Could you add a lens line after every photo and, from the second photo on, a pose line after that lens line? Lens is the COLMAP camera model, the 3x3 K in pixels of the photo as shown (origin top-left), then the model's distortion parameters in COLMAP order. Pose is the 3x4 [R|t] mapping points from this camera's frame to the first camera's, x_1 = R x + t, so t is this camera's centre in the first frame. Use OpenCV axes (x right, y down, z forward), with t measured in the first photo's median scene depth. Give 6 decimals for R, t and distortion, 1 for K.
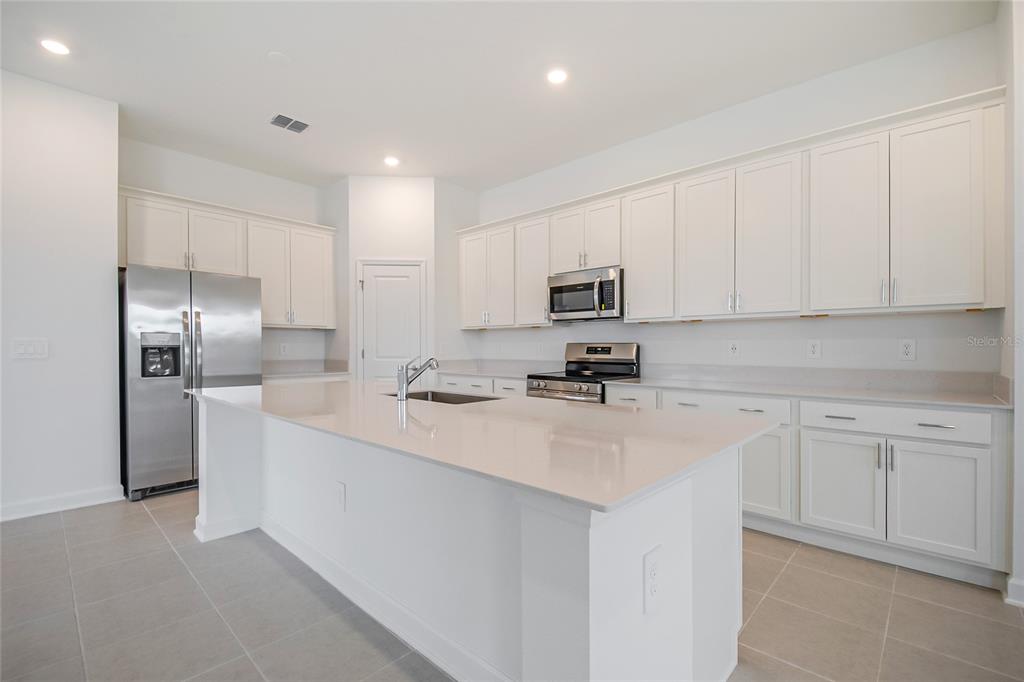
lens RADIAL K [[443.5, 0, 514.7], [0, 443.5, 349.2], [0, 0, 1]] dist [-0.001019, -0.000492]
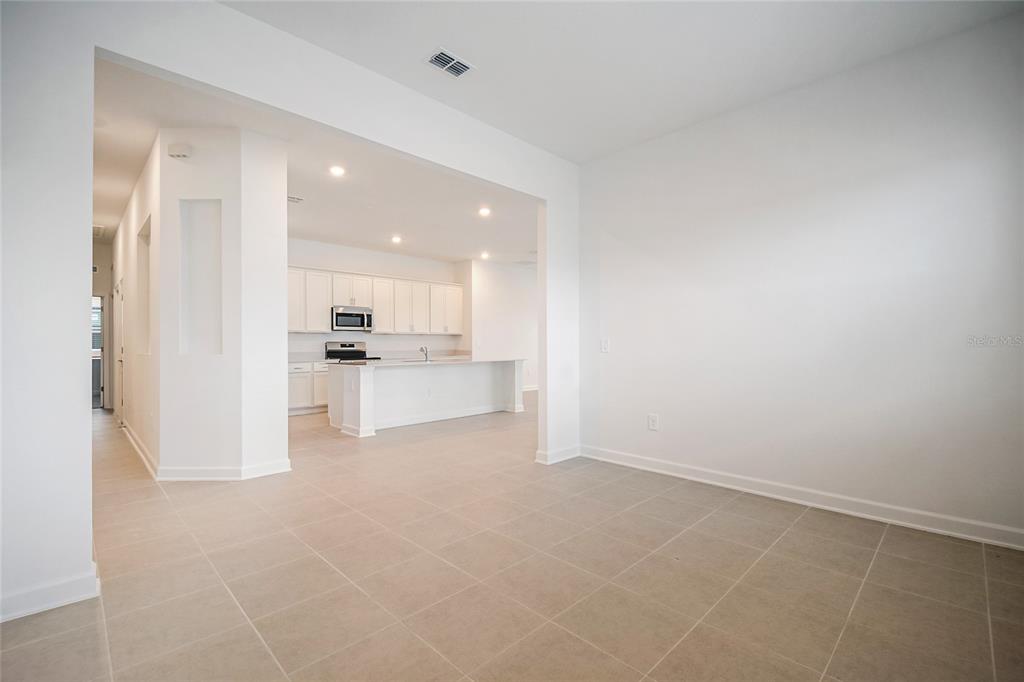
lens RADIAL K [[451.9, 0, 518.7], [0, 451.9, 344.3], [0, 0, 1]] dist [0.022679, -0.000311]
pose [[0.037275, -0.000912, 0.999305, -2.005238], [0.006921, 0.999976, 0.000655, 0.000420], [-0.999281, 0.006892, 0.037280, 0.155780]]
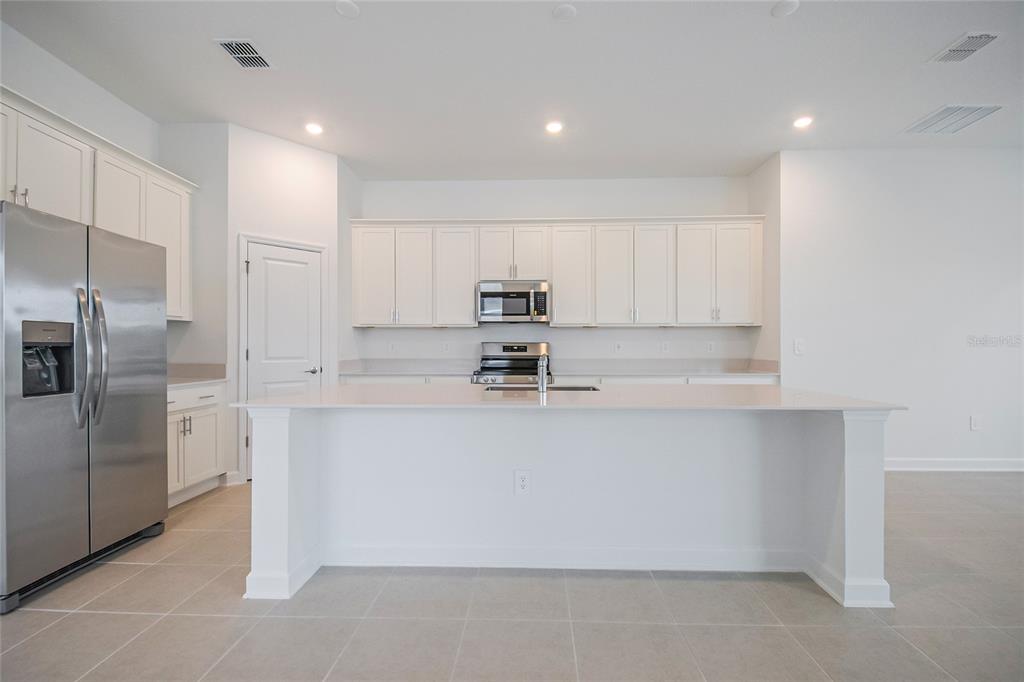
lens RADIAL K [[451.9, 0, 518.7], [0, 451.9, 344.3], [0, 0, 1]] dist [0.022679, -0.000311]
pose [[0.755410, 0.002135, 0.655249, -0.642466], [0.003237, 0.999970, -0.006990, -0.000934], [-0.655244, 0.007401, 0.755381, 0.091883]]
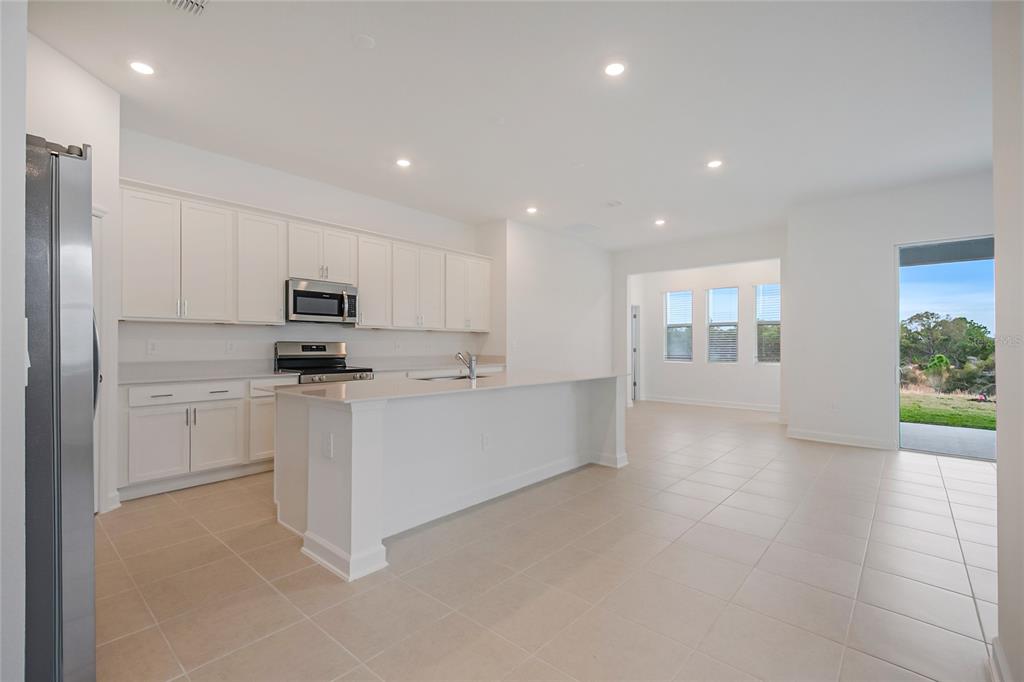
lens RADIAL K [[454.8, 0, 513.4], [0, 454.8, 345.5], [0, 0, 1]] dist [0.017453, -0.000471]
pose [[-0.024059, 0.000830, 0.999710, -1.136493], [0.002325, 0.999997, -0.000775, -0.002691], [-0.999708, 0.002305, -0.024061, 0.538030]]
